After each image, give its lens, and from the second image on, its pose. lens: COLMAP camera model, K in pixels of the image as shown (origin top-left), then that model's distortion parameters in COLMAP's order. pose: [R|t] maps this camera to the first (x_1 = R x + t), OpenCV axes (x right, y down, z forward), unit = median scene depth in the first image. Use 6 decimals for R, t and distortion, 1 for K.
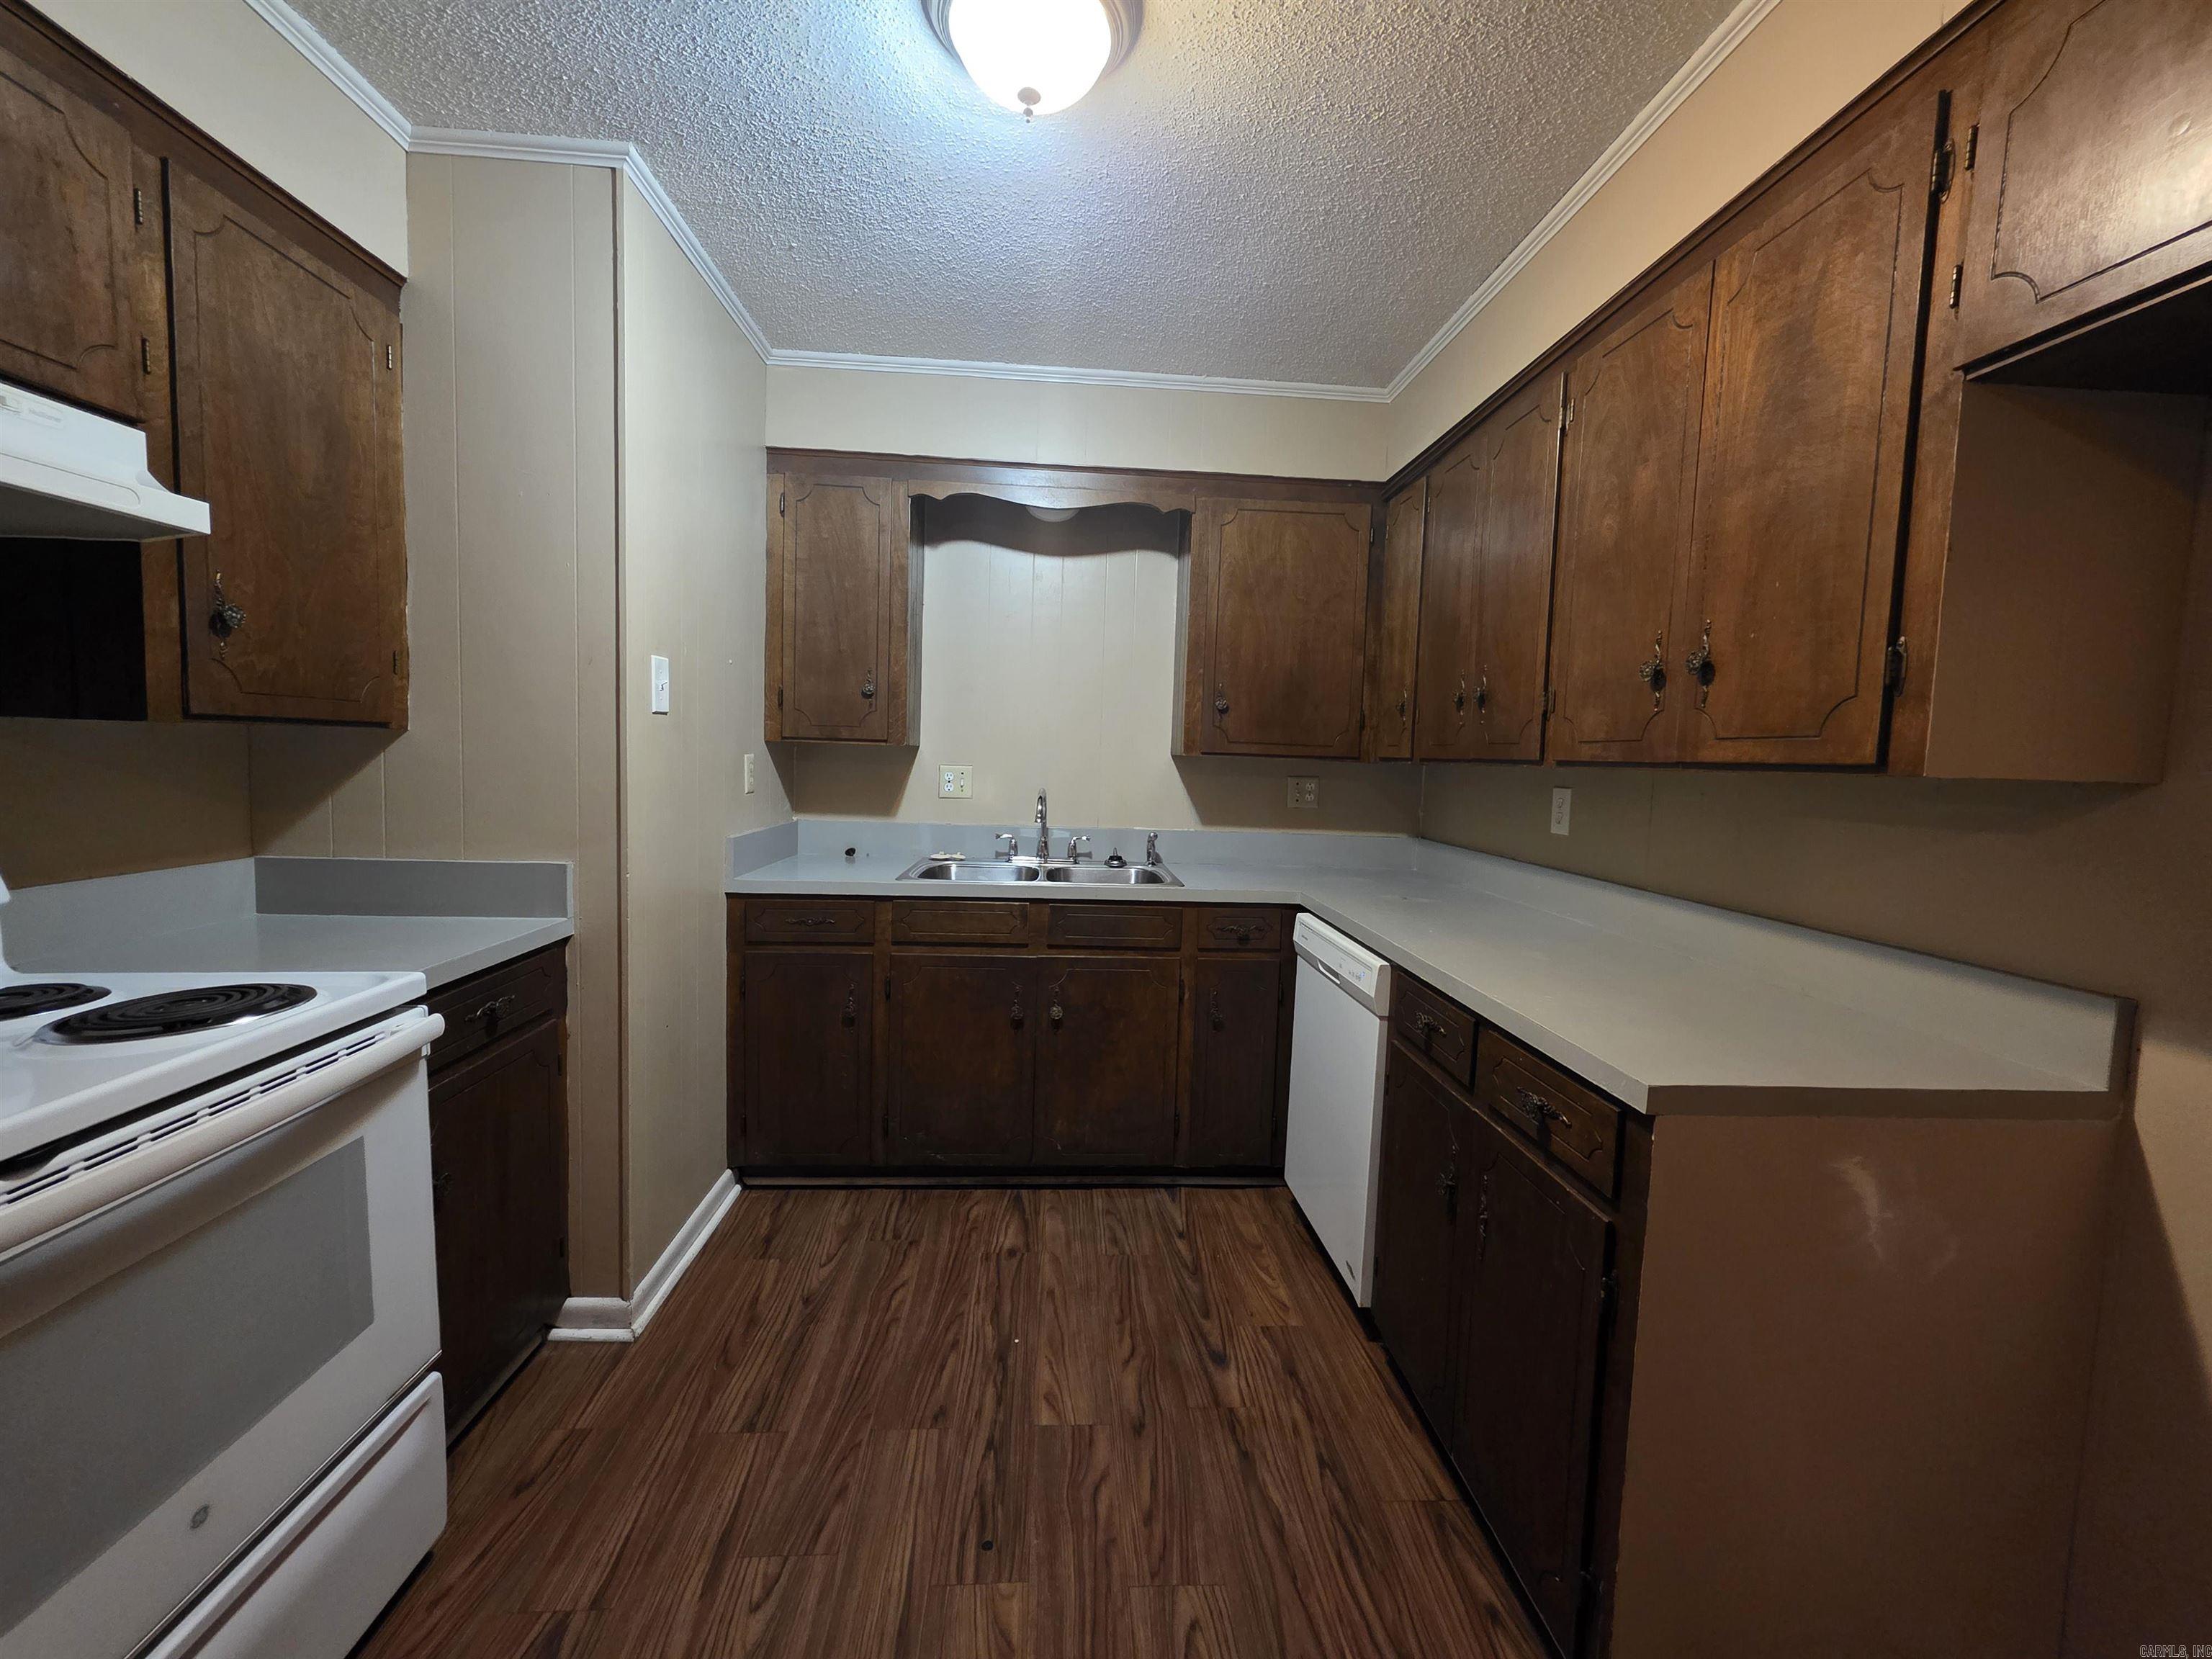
lens RADIAL K [[888.9, 0, 1099.8], [0, 888.9, 820.7], [0, 0, 1]] dist [0.001223, -0.000688]
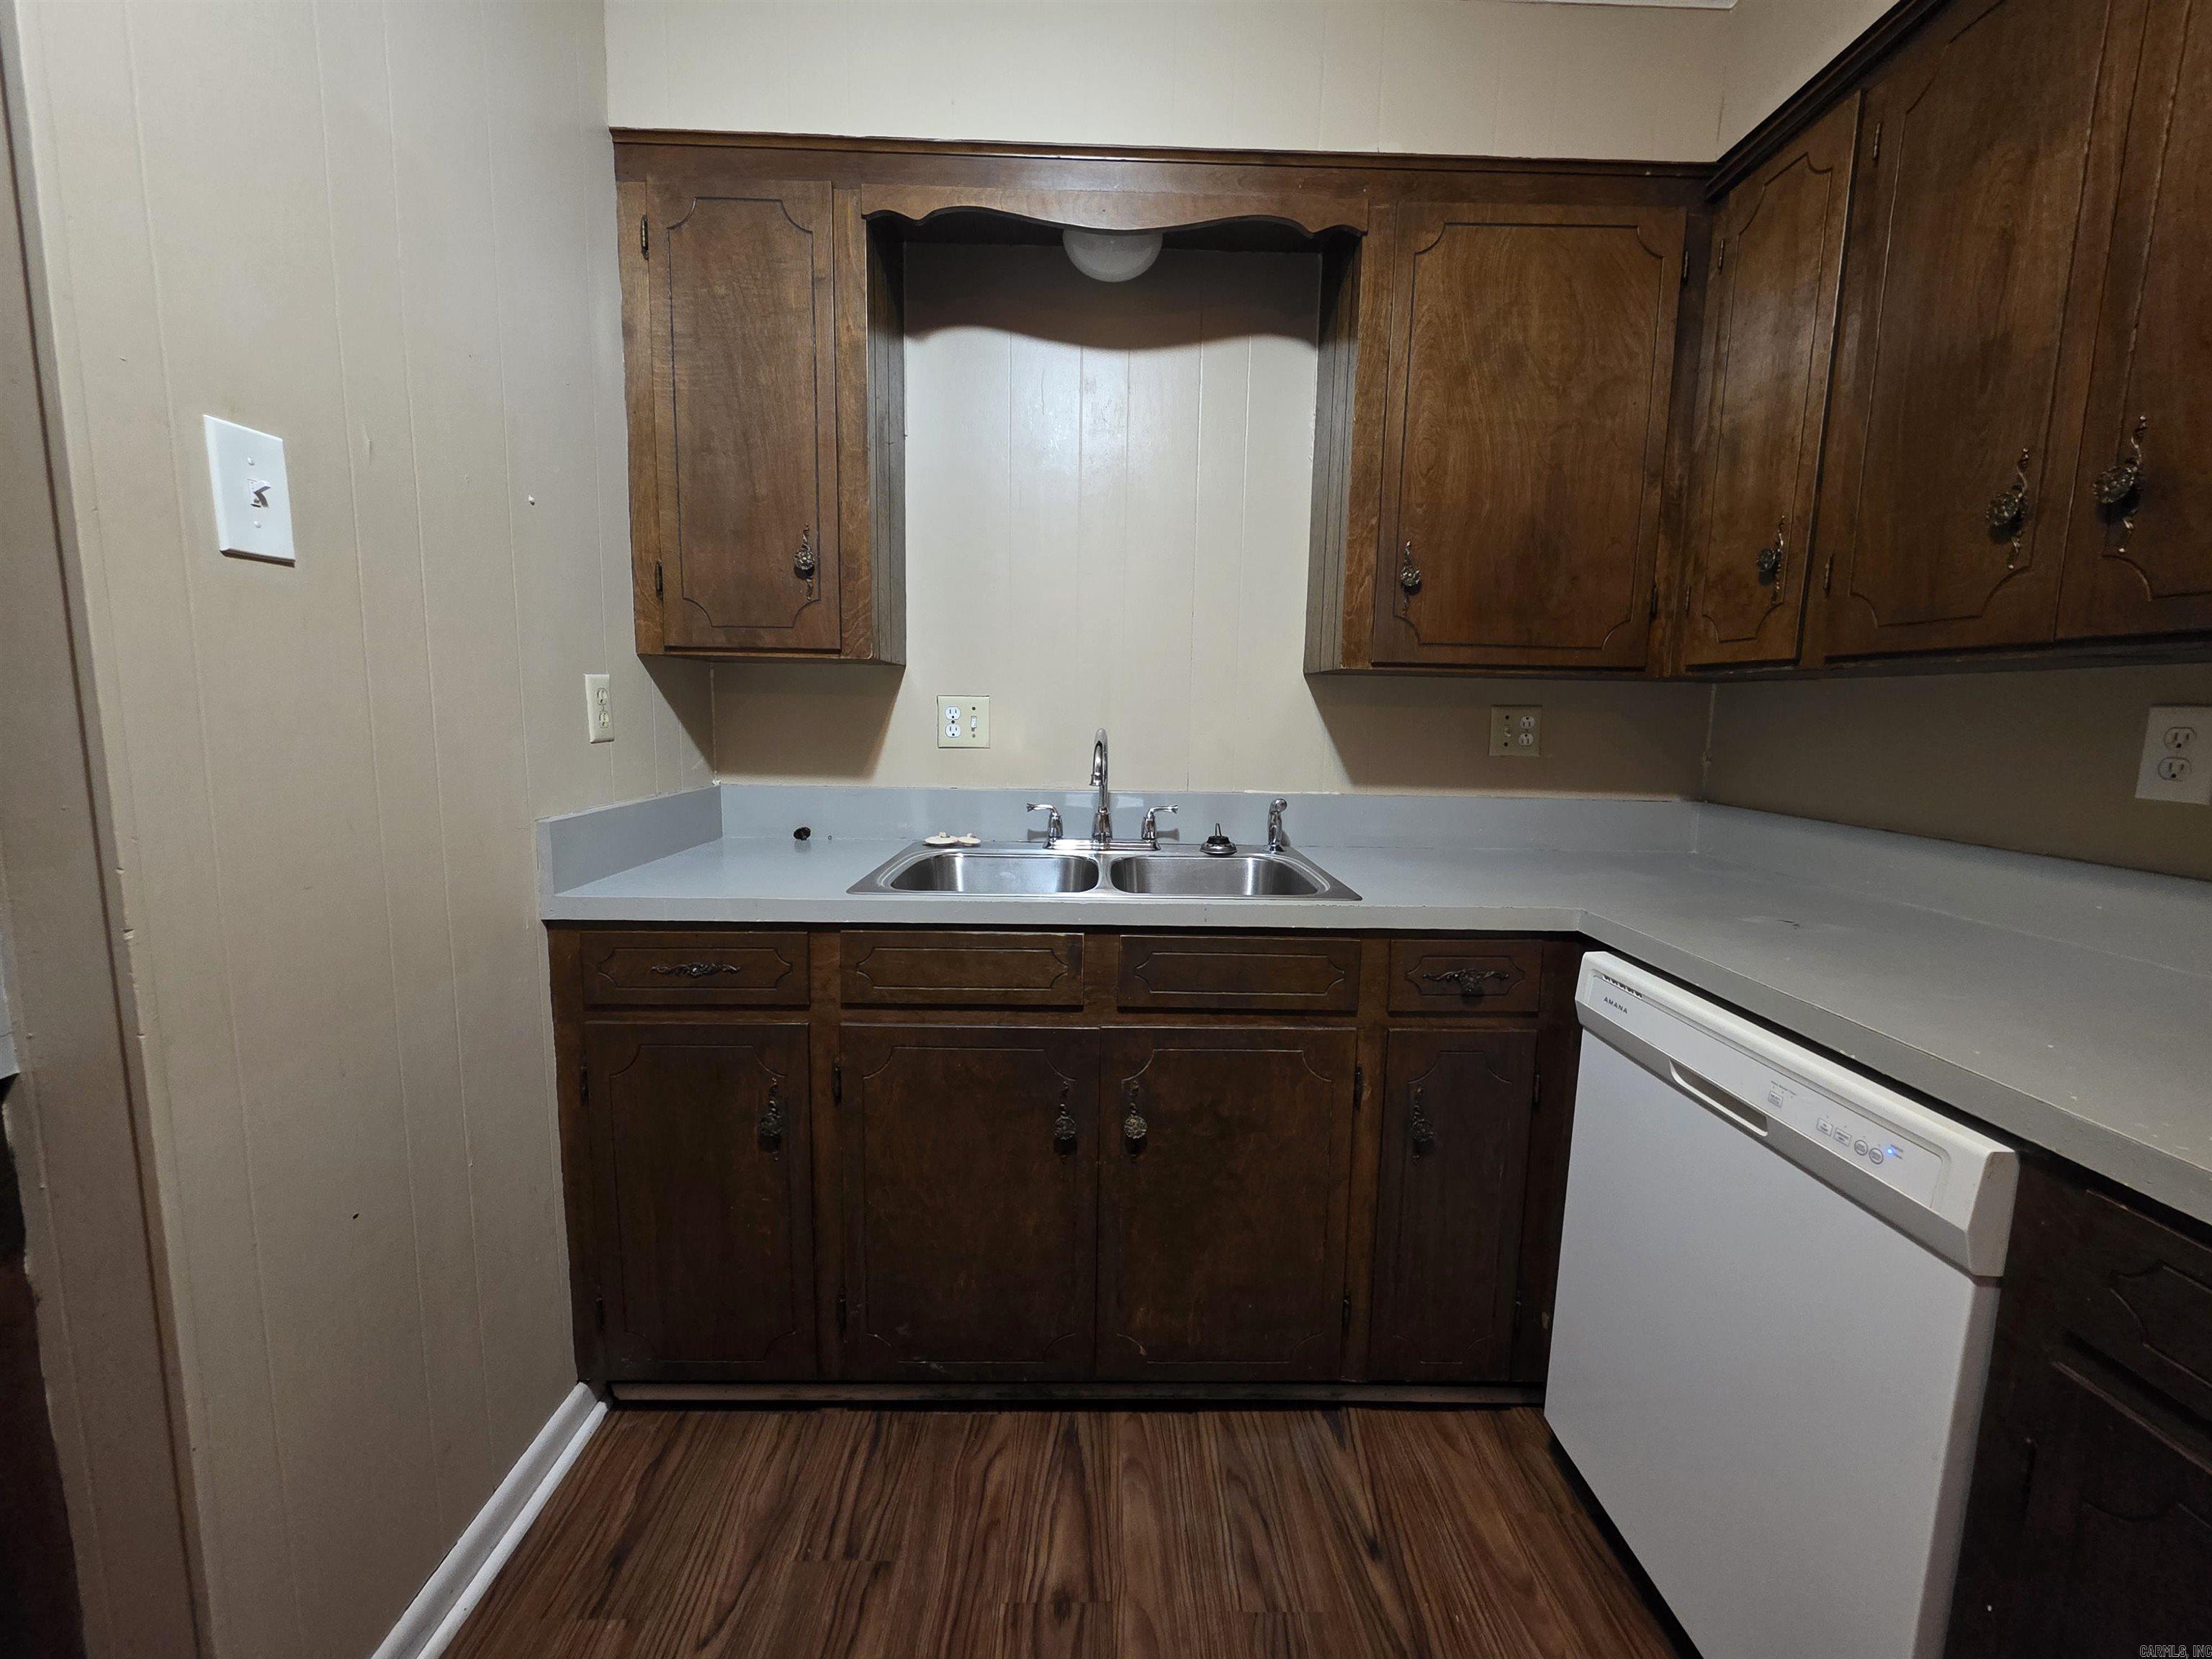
lens RADIAL K [[888.9, 0, 1113.4], [0, 888.9, 825.2], [0, 0, 1]] dist [0.001223, -0.000688]
pose [[0.999268, -0.009702, -0.036993, -0.037141], [0.011789, 0.998325, 0.056634, -0.005550], [0.036381, -0.057028, 0.997709, 0.418245]]
